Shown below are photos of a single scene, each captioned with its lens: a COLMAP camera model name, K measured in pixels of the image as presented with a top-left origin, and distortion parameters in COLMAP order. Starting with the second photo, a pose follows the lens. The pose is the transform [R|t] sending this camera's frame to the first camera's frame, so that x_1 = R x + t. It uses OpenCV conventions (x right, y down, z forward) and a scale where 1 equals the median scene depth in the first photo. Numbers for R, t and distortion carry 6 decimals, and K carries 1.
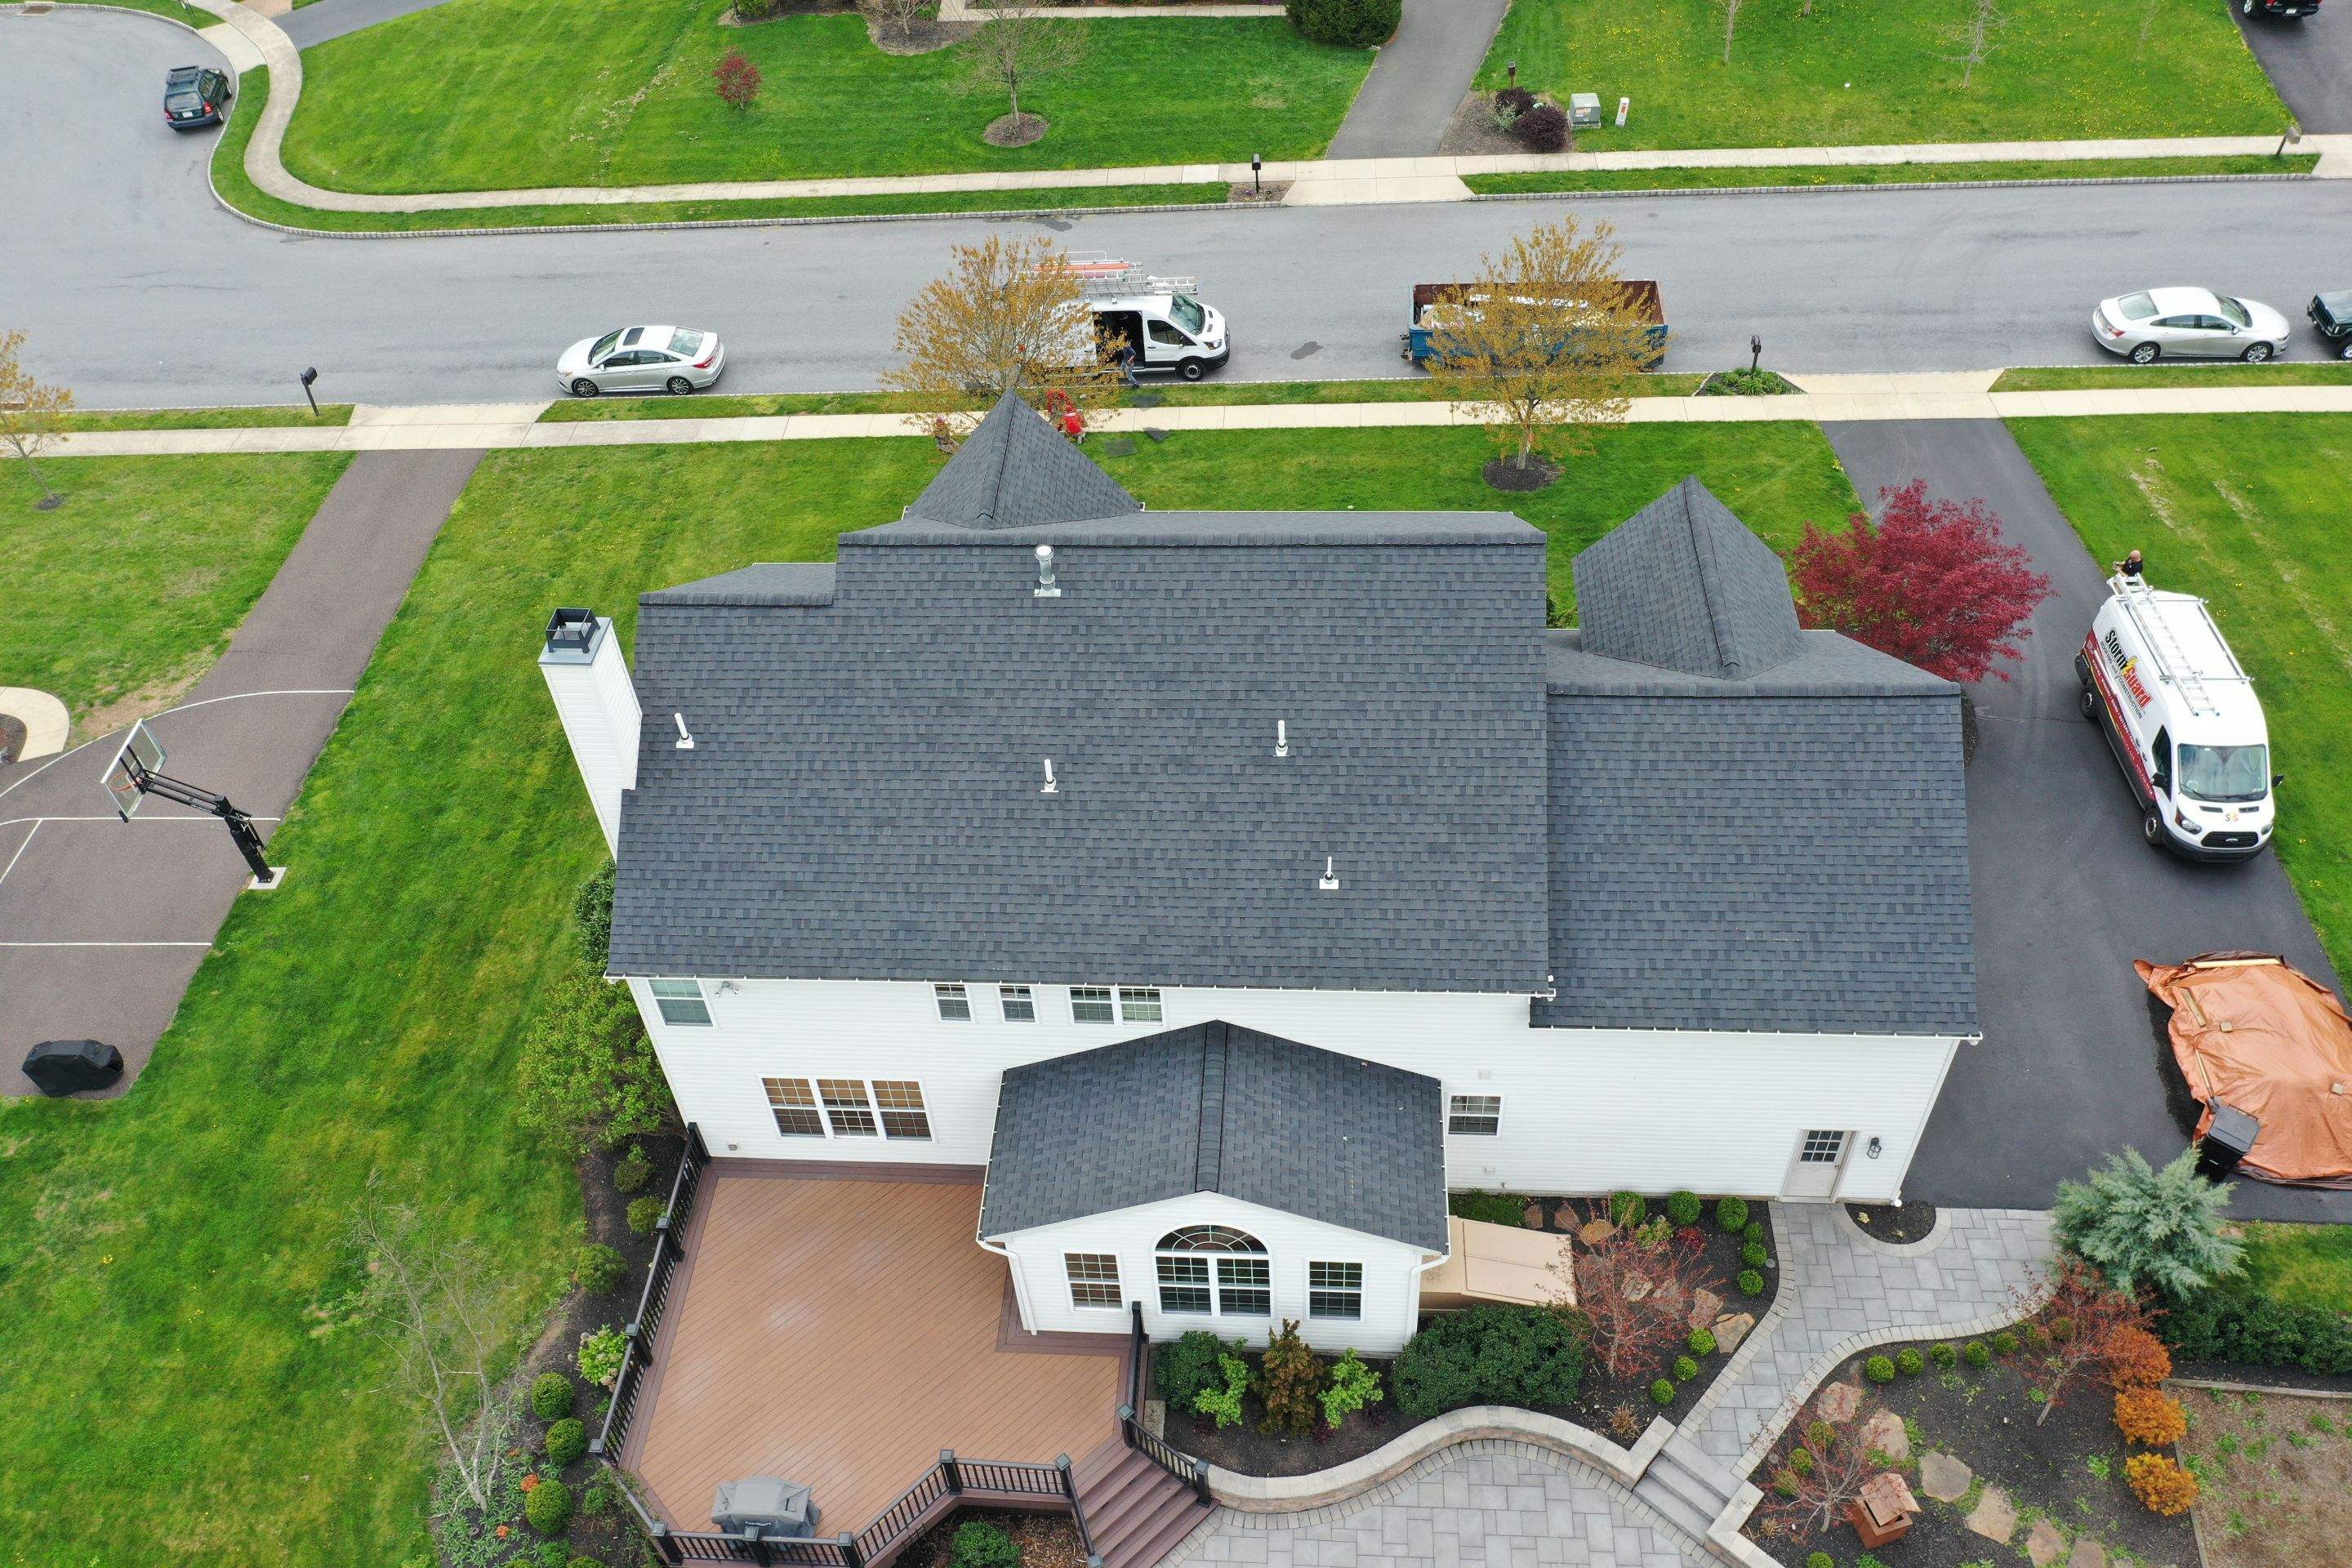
lens RADIAL K [[1857.9, 0, 1176.0], [0, 1857.9, 784.0], [0, 0, 1]] dist [0.009020, 0.003617]
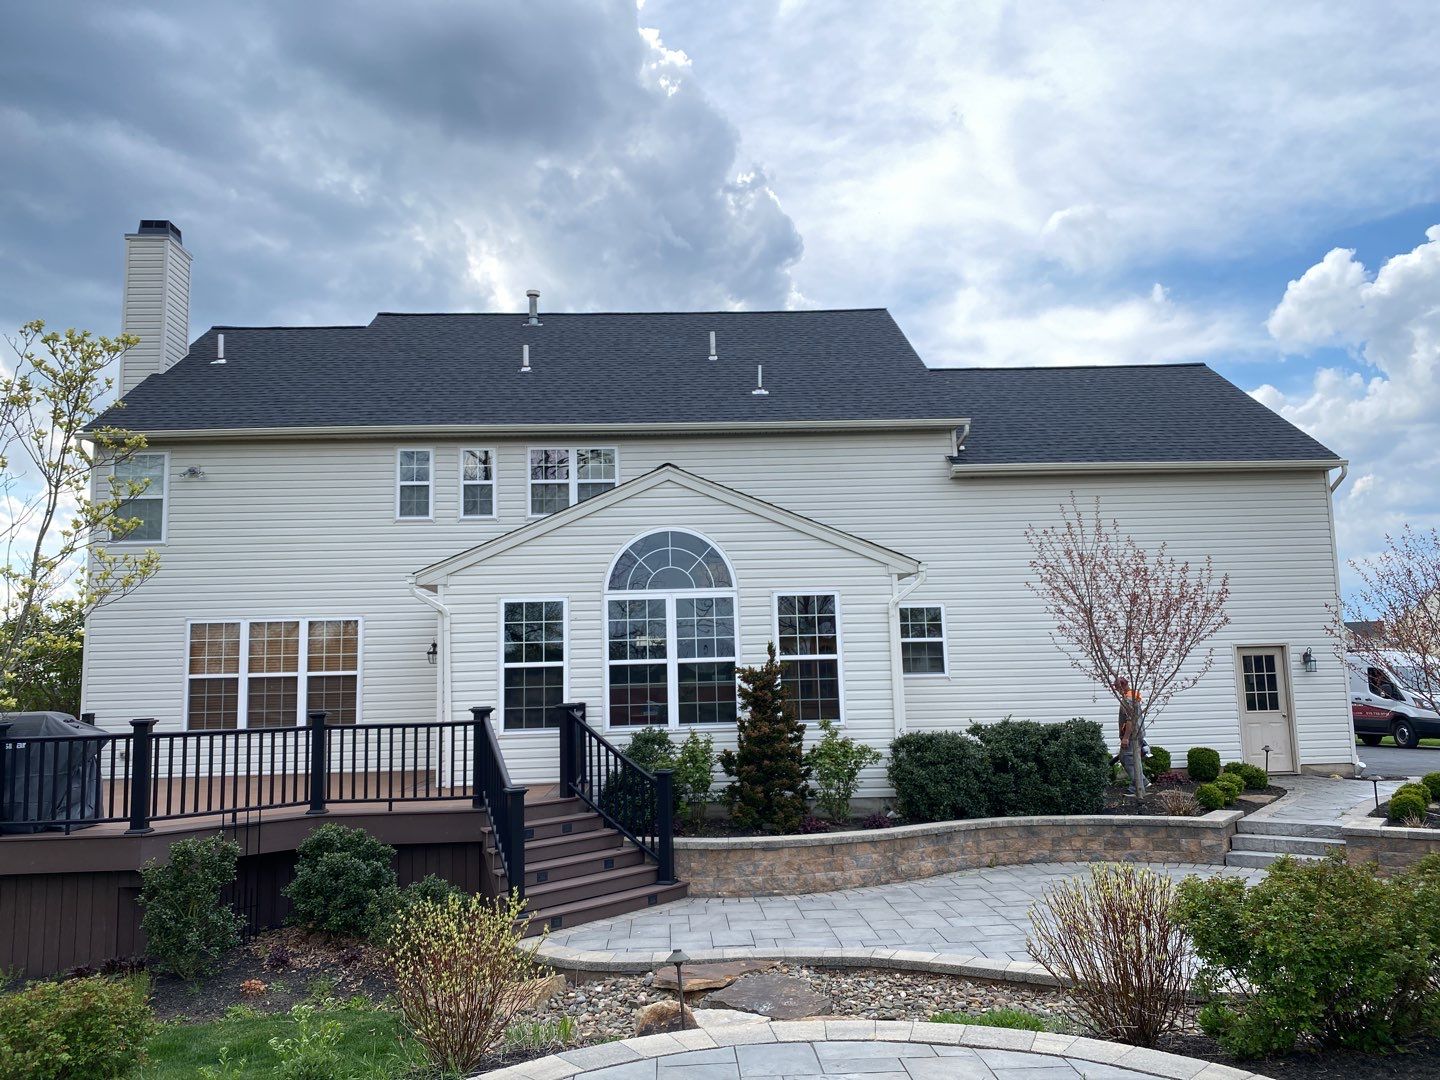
lens RADIAL K [[1127.2, 0, 720.0], [0, 1127.2, 540.0], [0, 0, 1]] dist [0.043259, -0.003470]
pose [[0.993549, 0.035998, 0.107538, -0.011660], [0.062911, 0.614019, -0.786780, 0.461286], [-0.094353, 0.788470, 0.607793, 0.439738]]
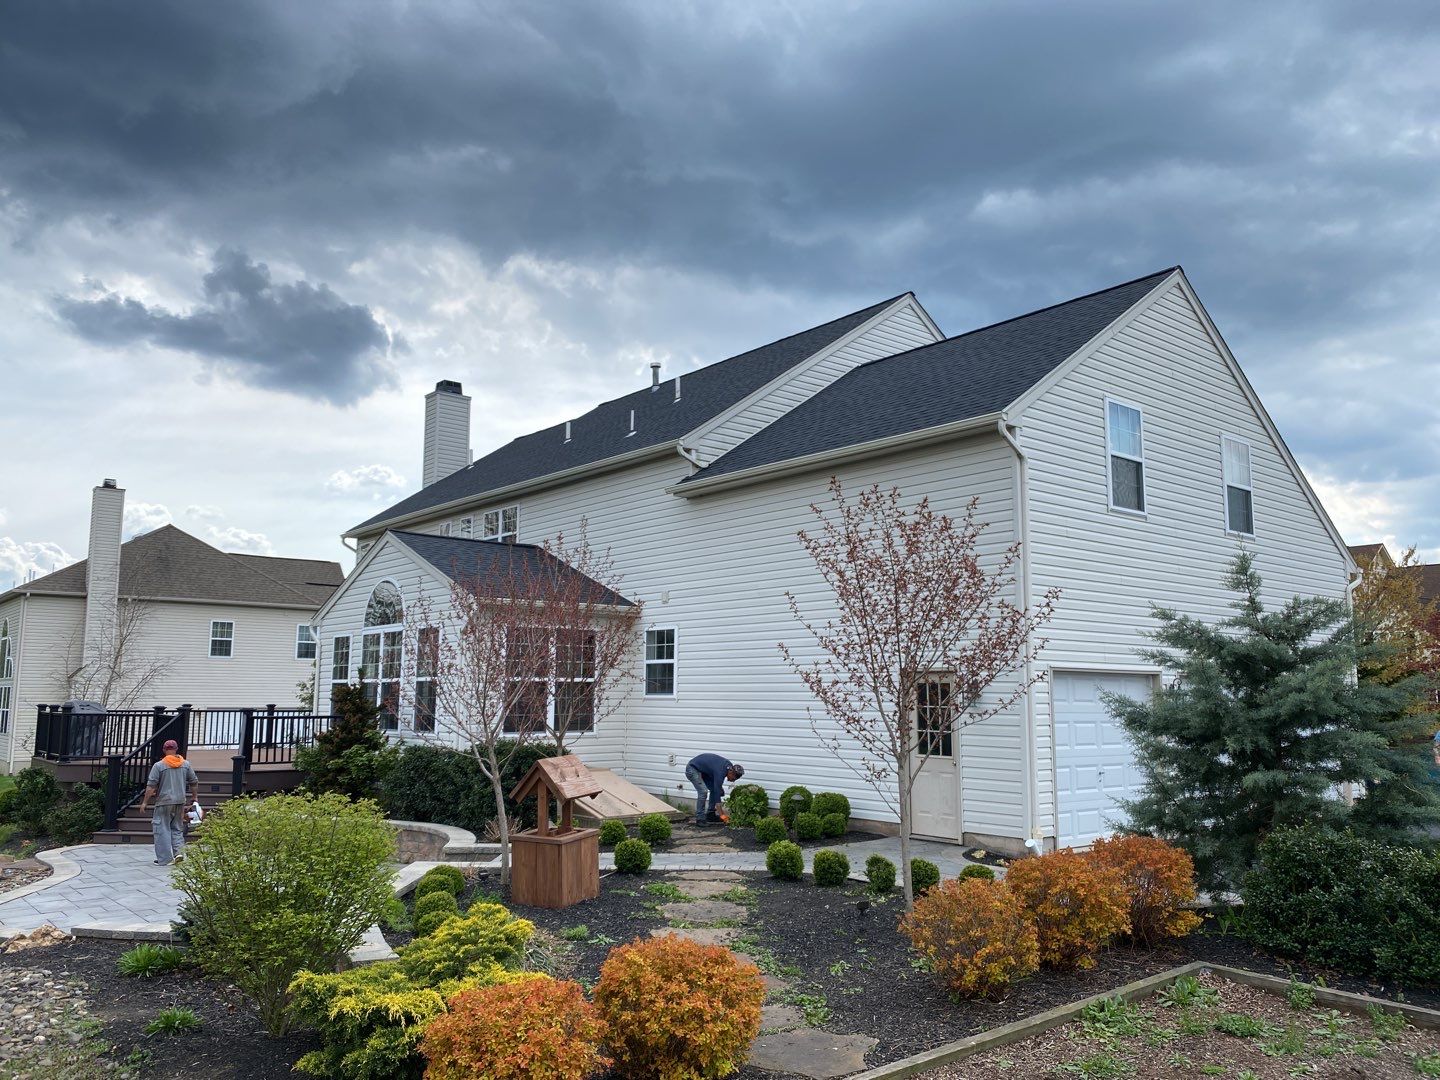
lens RADIAL K [[1093.5, 0, 718.7], [0, 1093.5, 570.0], [0, 0, 1]] dist [0.047711, -0.004949]
pose [[0.682880, -0.031380, -0.729856, 0.465845], [-0.541532, 0.648826, -0.534573, 0.336145], [0.490324, 0.760290, 0.426077, 0.531749]]
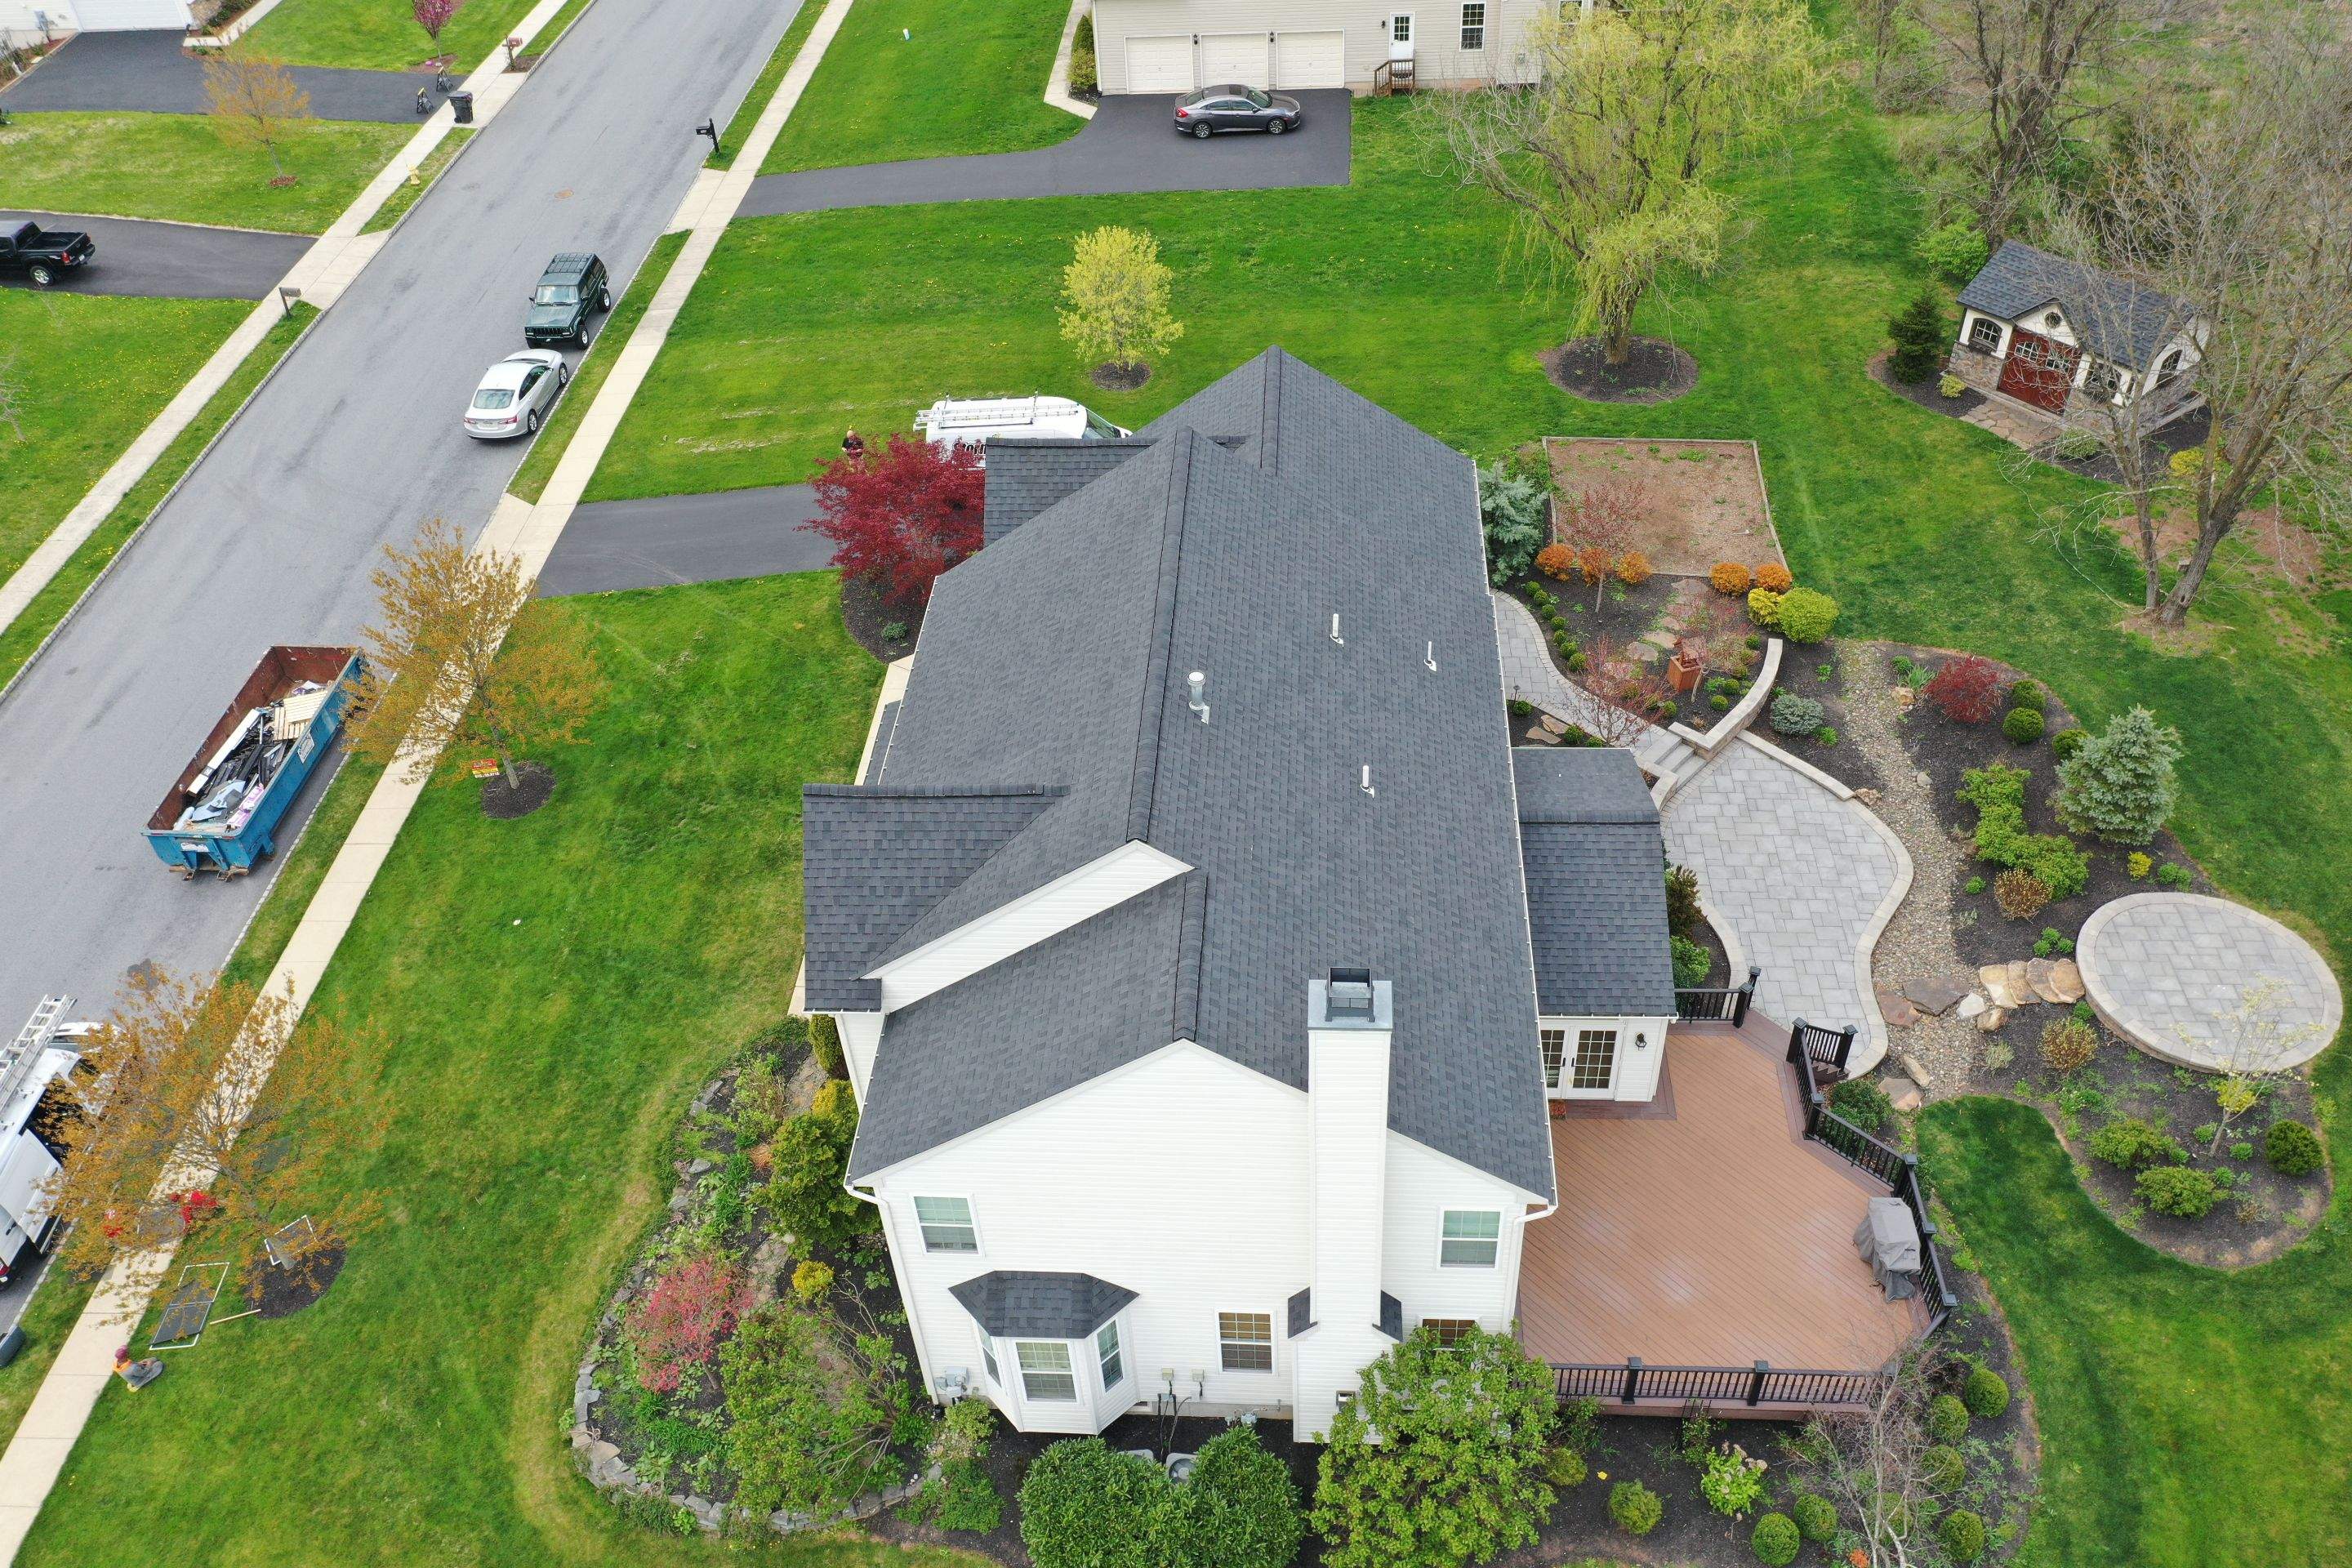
lens RADIAL K [[1851.0, 0, 1176.0], [0, 1851.0, 784.0], [0, 0, 1]] dist [0.002951, 0.002375]
pose [[0.002658, -0.625241, 0.780428, -0.619962], [0.740314, 0.525881, 0.418789, -0.365073], [-0.672256, 0.576648, 0.464273, 0.411133]]
